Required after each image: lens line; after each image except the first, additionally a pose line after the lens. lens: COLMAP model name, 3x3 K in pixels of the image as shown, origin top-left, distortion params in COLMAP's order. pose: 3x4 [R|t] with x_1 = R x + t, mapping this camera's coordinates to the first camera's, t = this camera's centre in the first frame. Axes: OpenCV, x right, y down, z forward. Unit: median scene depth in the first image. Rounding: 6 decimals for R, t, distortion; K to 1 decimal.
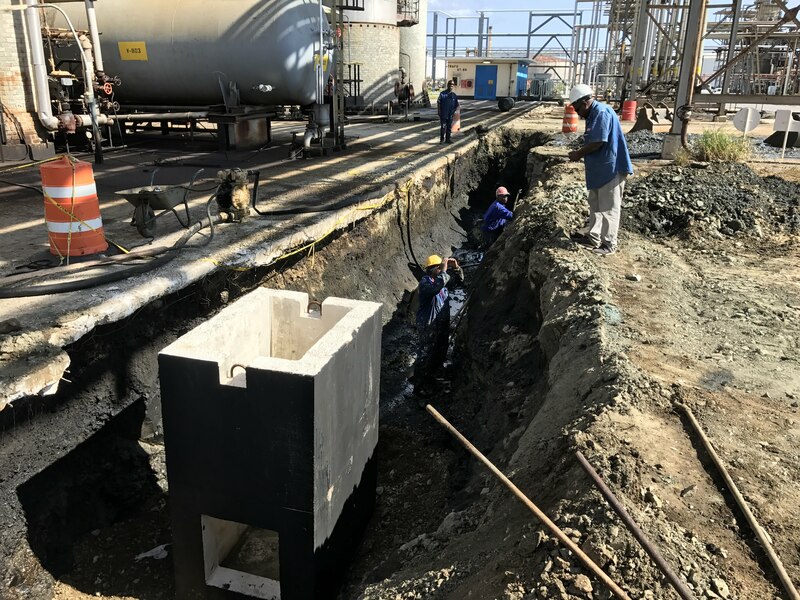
lens RADIAL K [[648.6, 0, 400.0], [0, 648.6, 300.0], [0, 0, 1]] dist [0.035728, -0.030030]
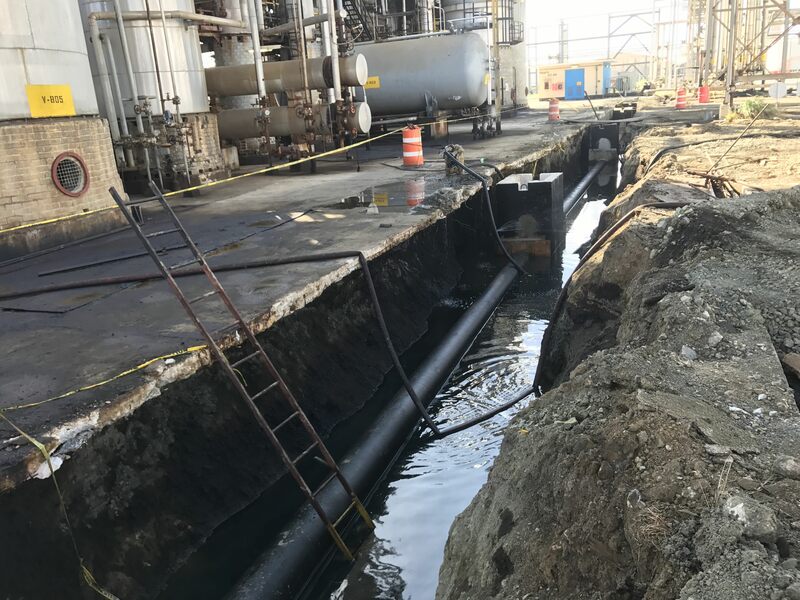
lens RADIAL K [[648.6, 0, 400.0], [0, 648.6, 300.0], [0, 0, 1]] dist [0.035728, -0.030030]
pose [[0.990588, -0.044560, -0.129418, -0.025692], [0.042082, 0.998876, -0.021819, 0.038149], [0.130245, 0.016168, 0.991350, -0.114259]]
